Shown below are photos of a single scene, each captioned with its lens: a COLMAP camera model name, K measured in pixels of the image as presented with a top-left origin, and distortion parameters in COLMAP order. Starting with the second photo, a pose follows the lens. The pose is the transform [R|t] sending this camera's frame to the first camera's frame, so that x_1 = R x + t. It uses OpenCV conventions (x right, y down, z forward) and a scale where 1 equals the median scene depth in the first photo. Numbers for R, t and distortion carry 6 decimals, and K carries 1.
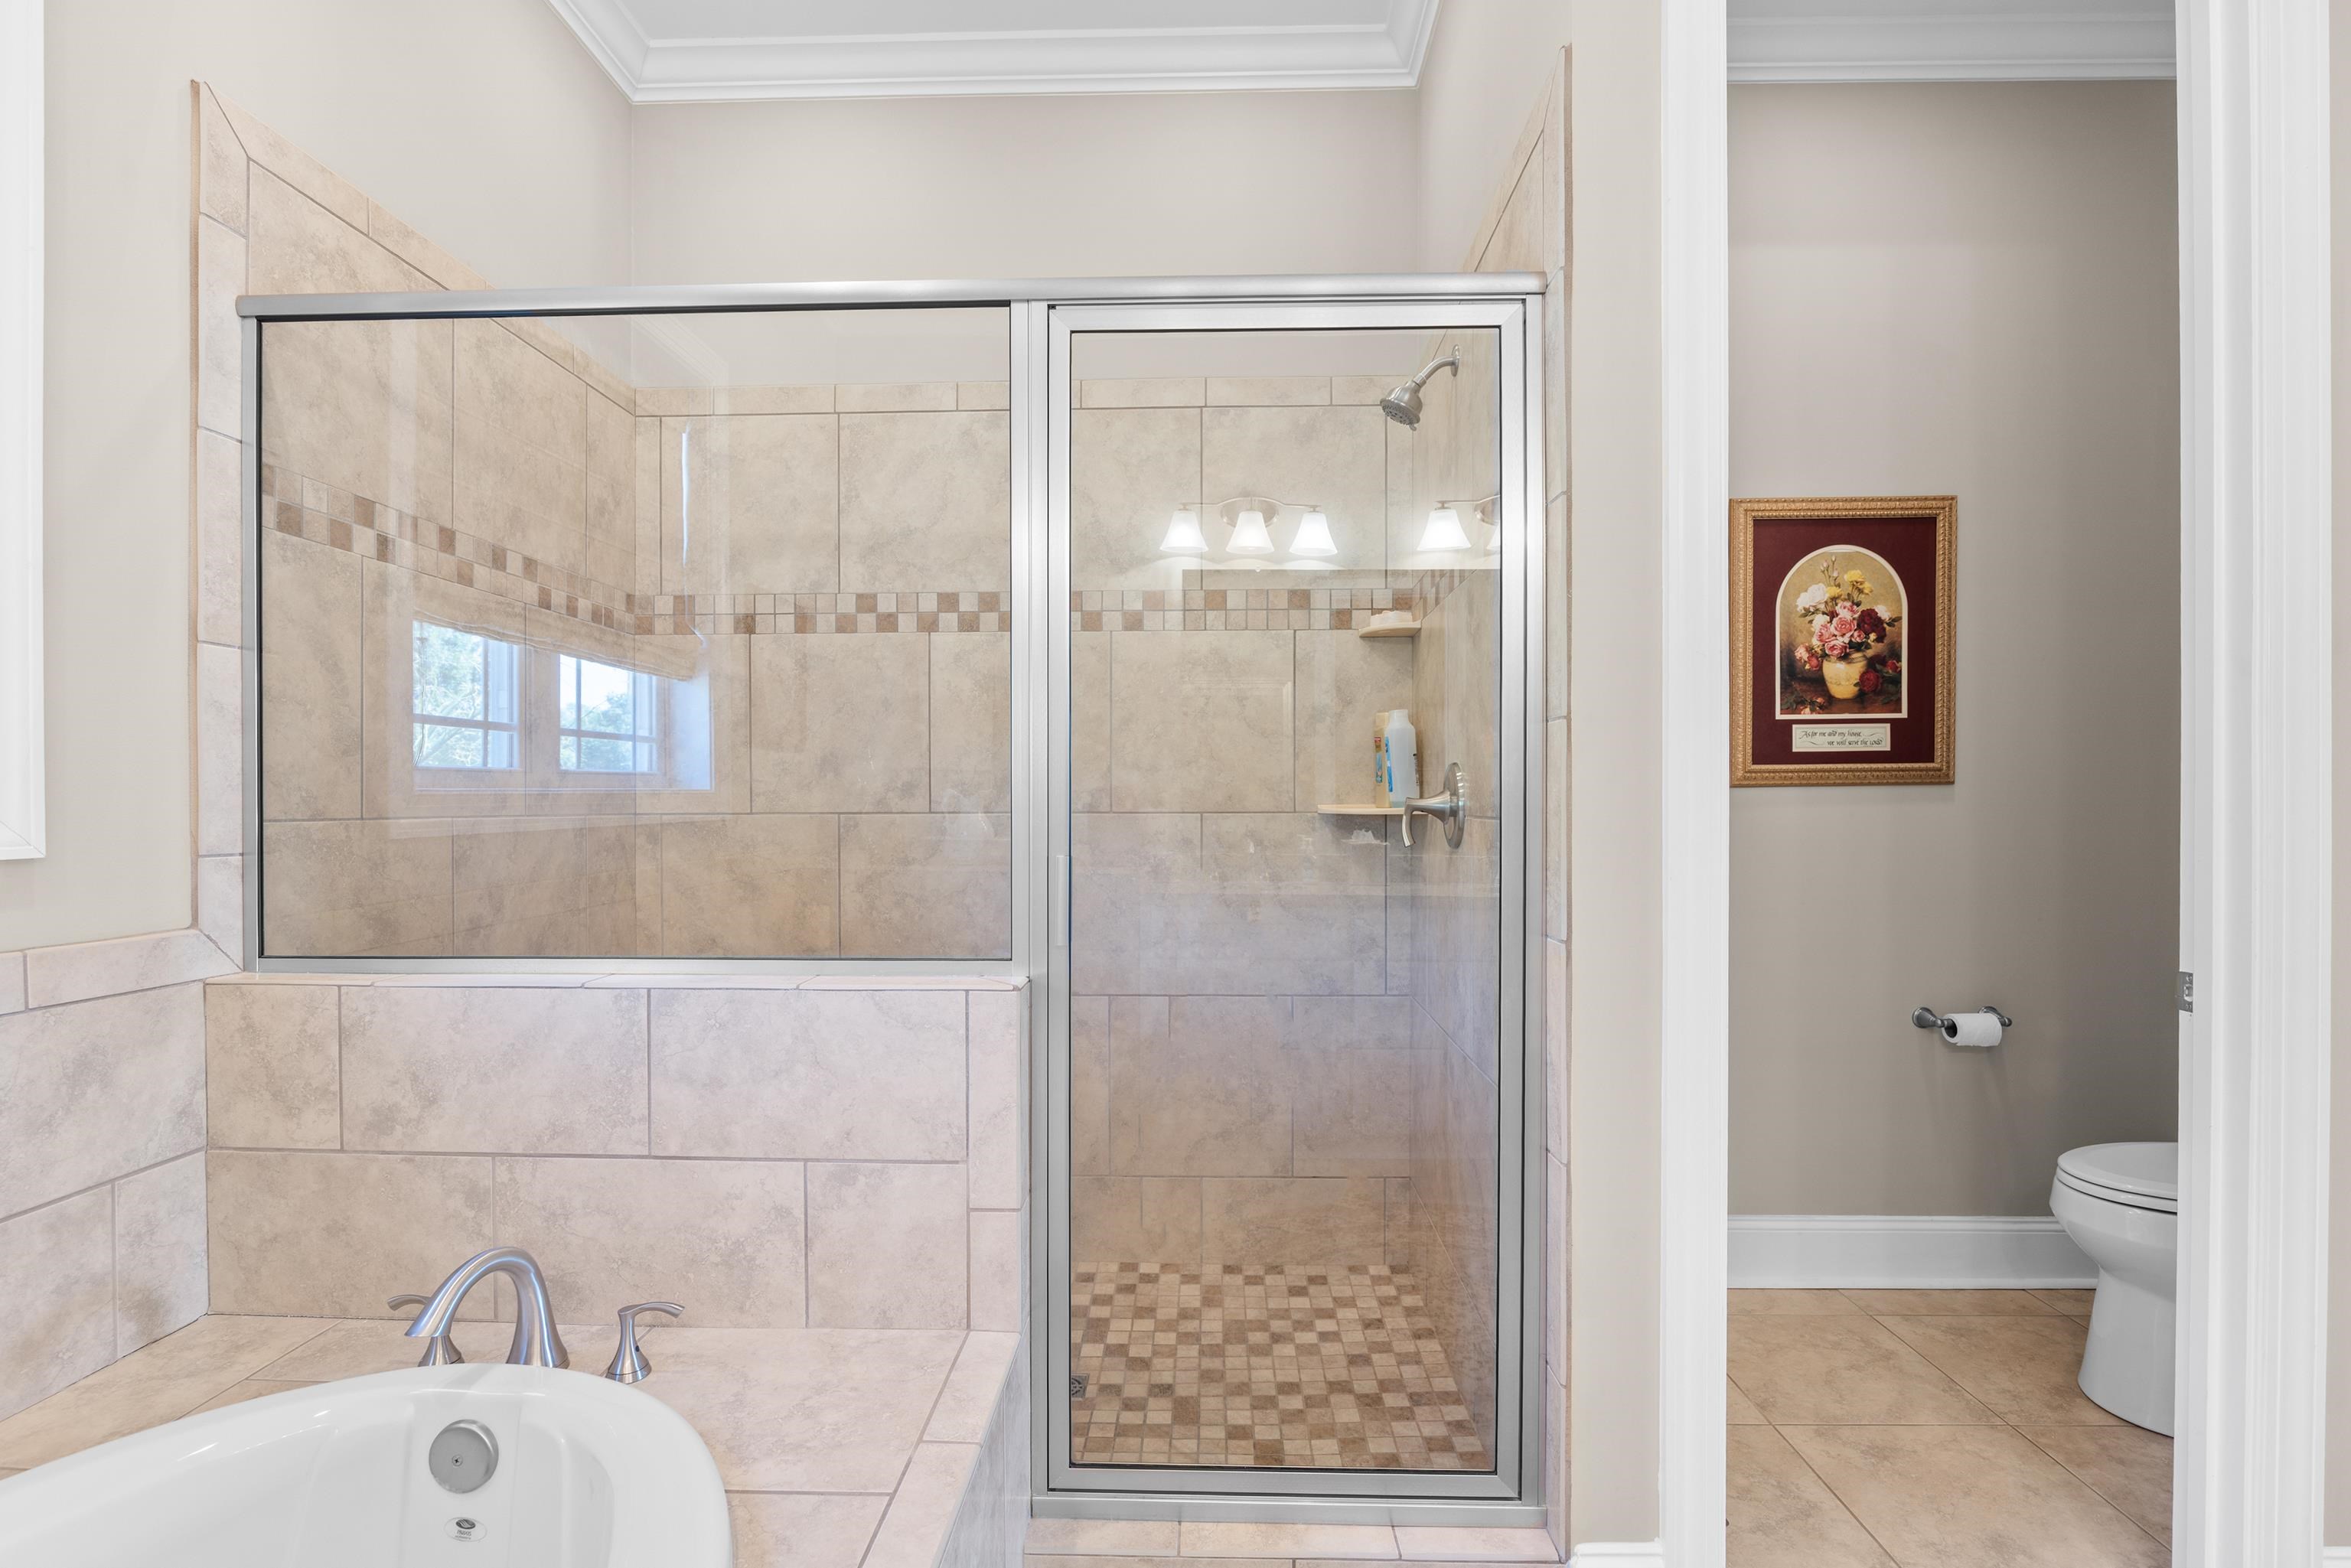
lens RADIAL K [[1109.4, 0, 1175.7], [0, 1109.4, 809.5], [0, 0, 1]] dist [-0.001271, -0.000322]
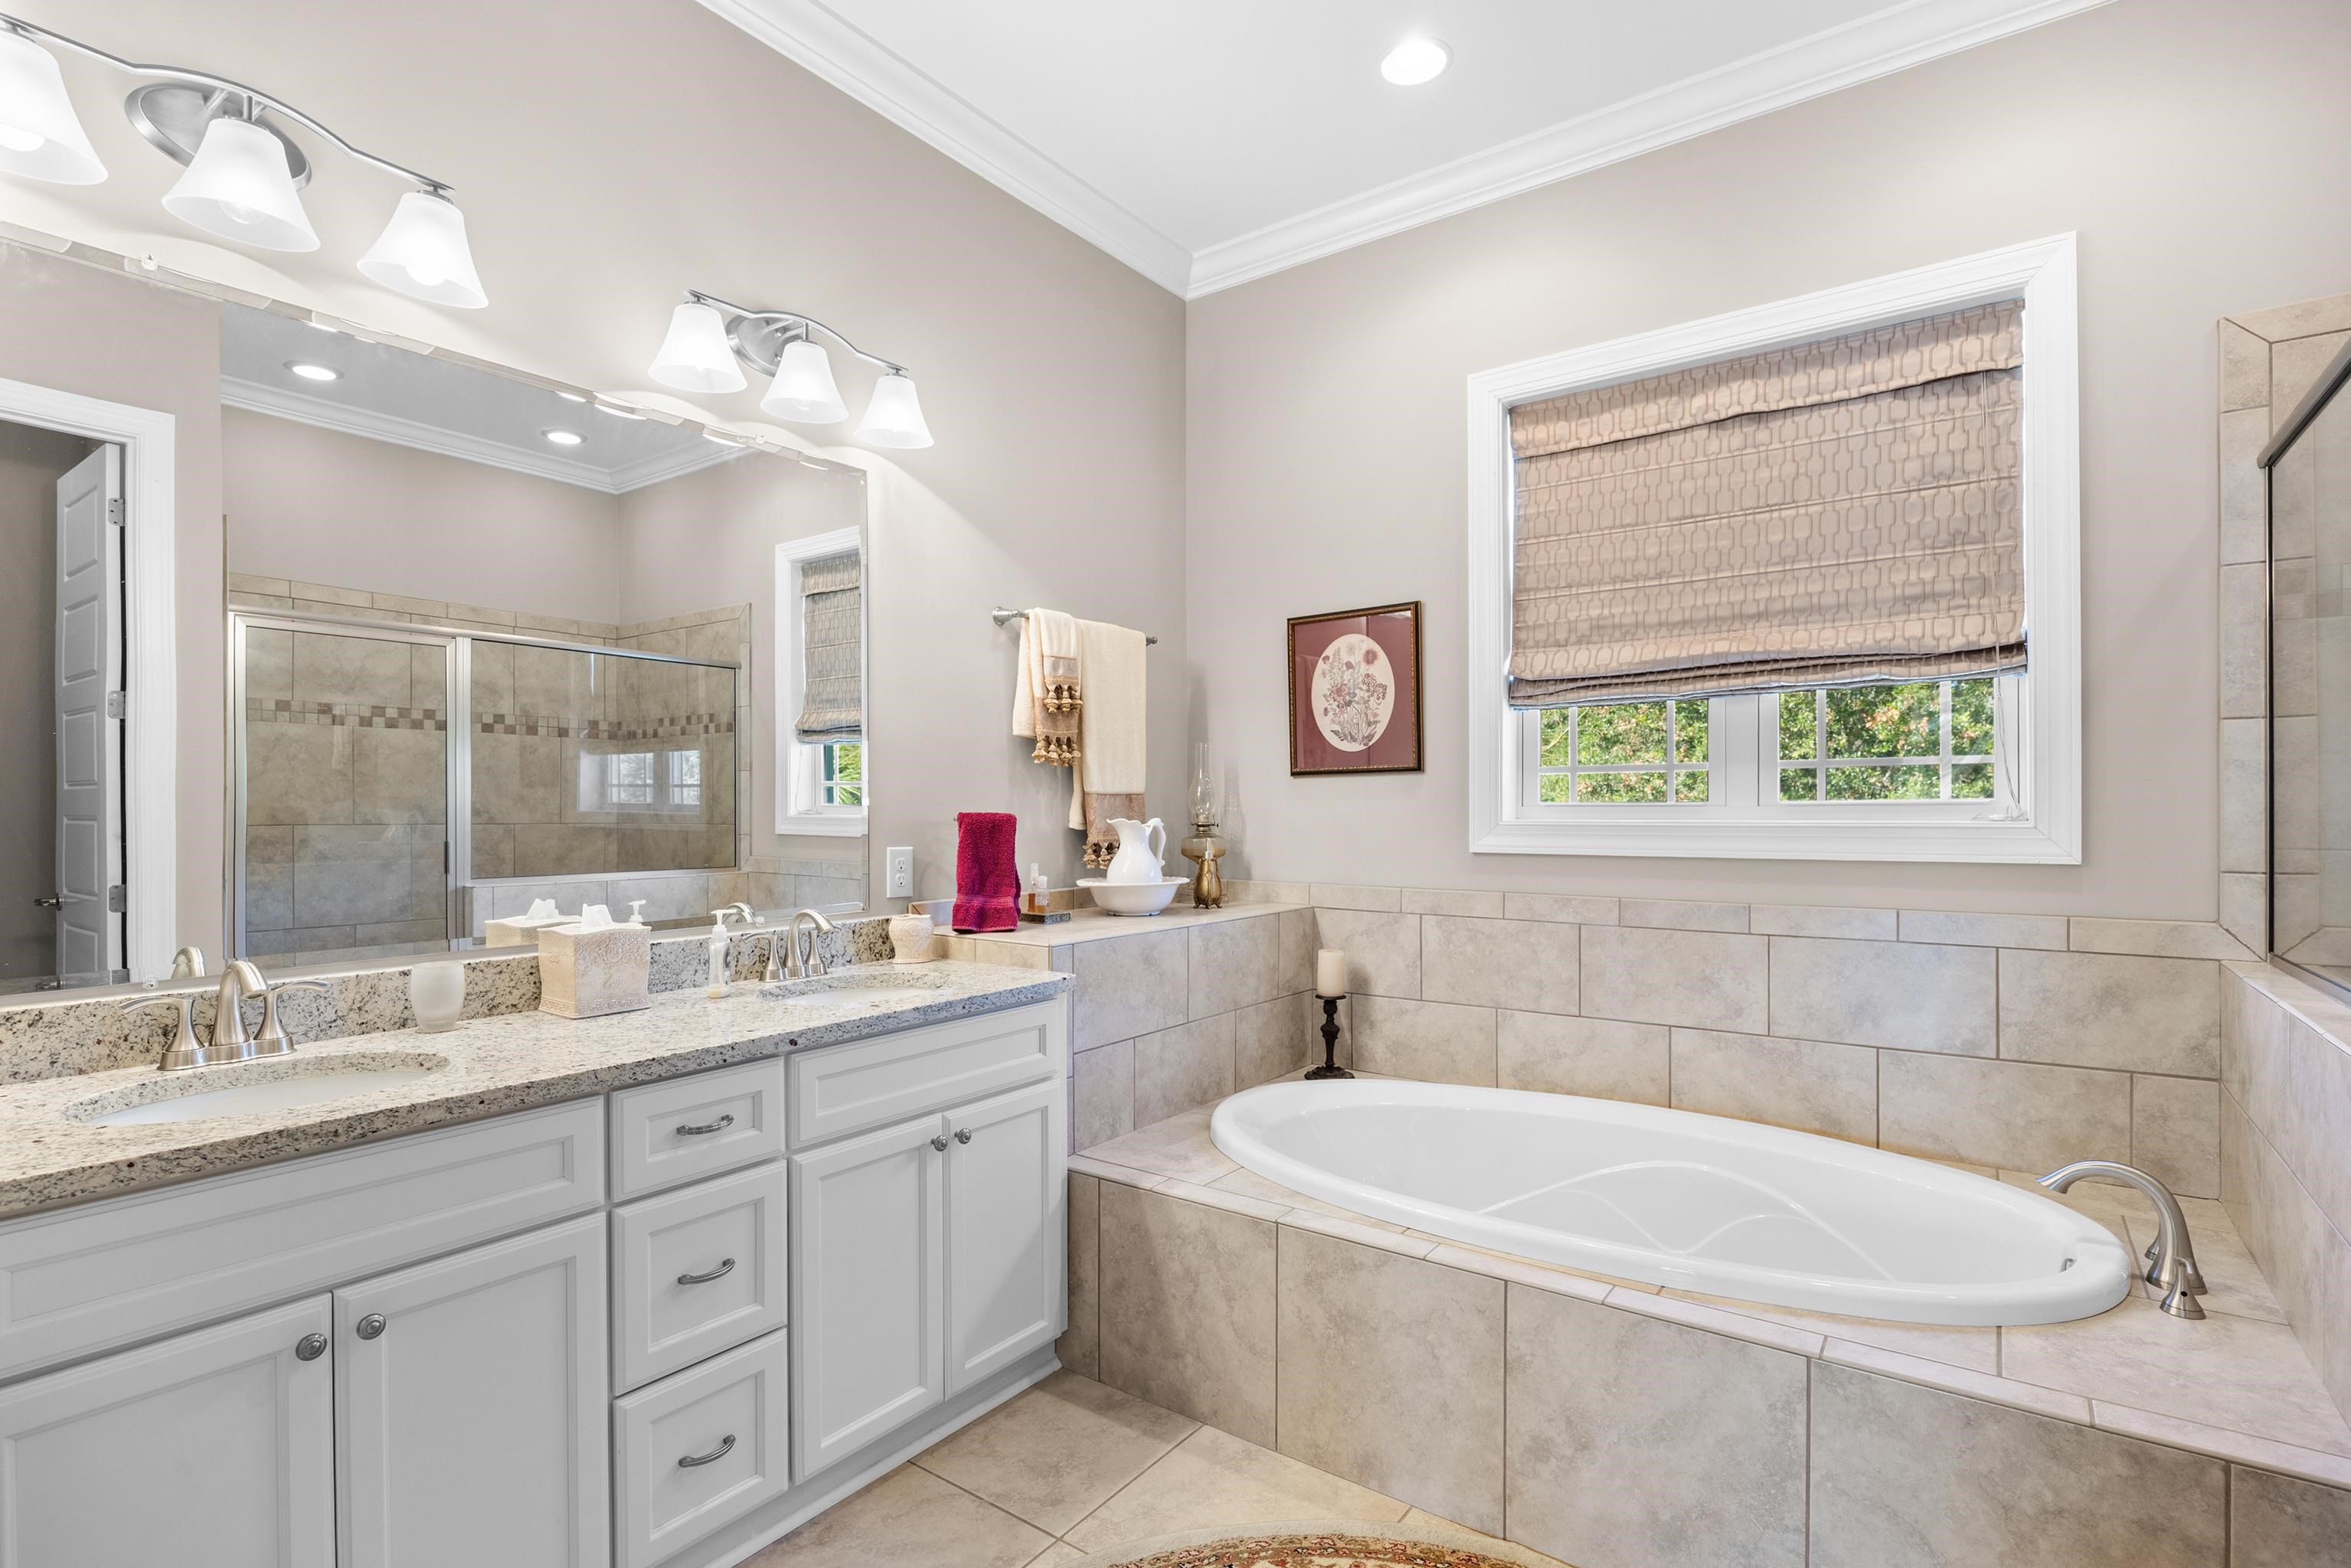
lens RADIAL K [[1109.3, 0, 1175.7], [0, 1109.3, 809.5], [0, 0, 1]] dist [-0.001271, -0.000322]
pose [[-0.563030, 0.002034, -0.826434, 1.036108], [-0.002573, 0.999988, 0.004214, -0.040024], [0.826432, 0.004499, -0.563018, 0.706193]]
